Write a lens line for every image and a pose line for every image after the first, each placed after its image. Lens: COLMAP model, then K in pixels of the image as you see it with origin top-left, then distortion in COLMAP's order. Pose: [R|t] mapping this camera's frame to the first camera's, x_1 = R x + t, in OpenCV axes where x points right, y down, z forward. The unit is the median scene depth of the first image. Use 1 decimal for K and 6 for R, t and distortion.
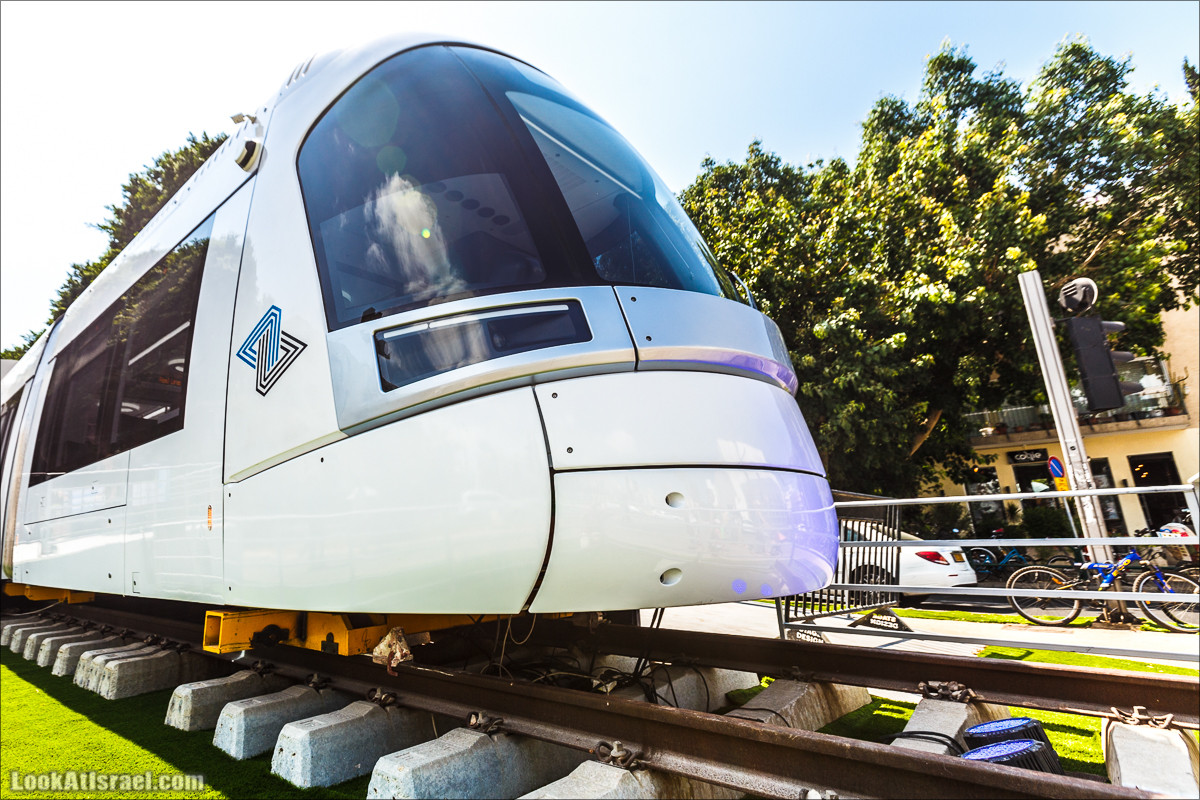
lens RADIAL K [[555.0, 0, 516.9], [0, 555.0, 399.0], [0, 0, 1]] dist [0.001873, 0.000416]
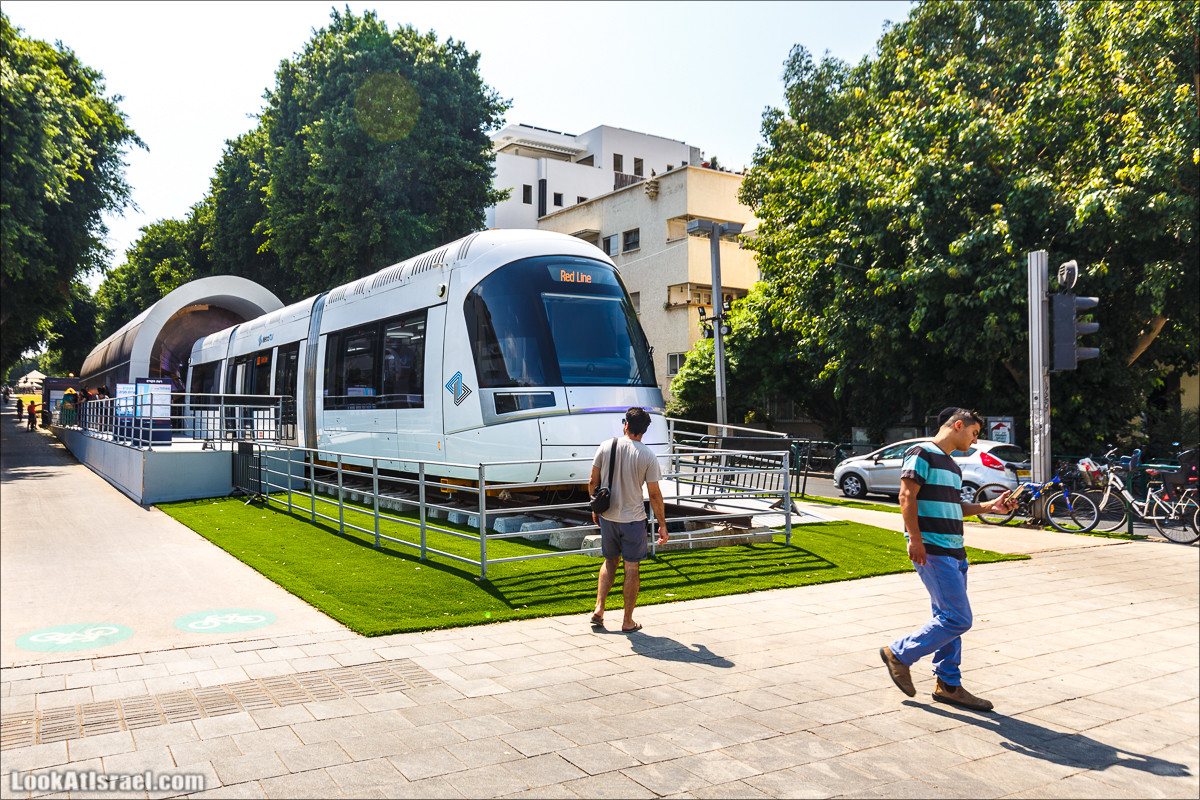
lens RADIAL K [[675.2, 0, 600.0], [0, 675.2, 400.0], [0, 0, 1]] dist [-0.004006, -0.001667]
pose [[0.987587, 0.035128, -0.153096, 0.706673], [-0.002100, 0.977537, 0.210751, -0.690735], [0.157060, -0.207814, 0.965477, -1.979885]]
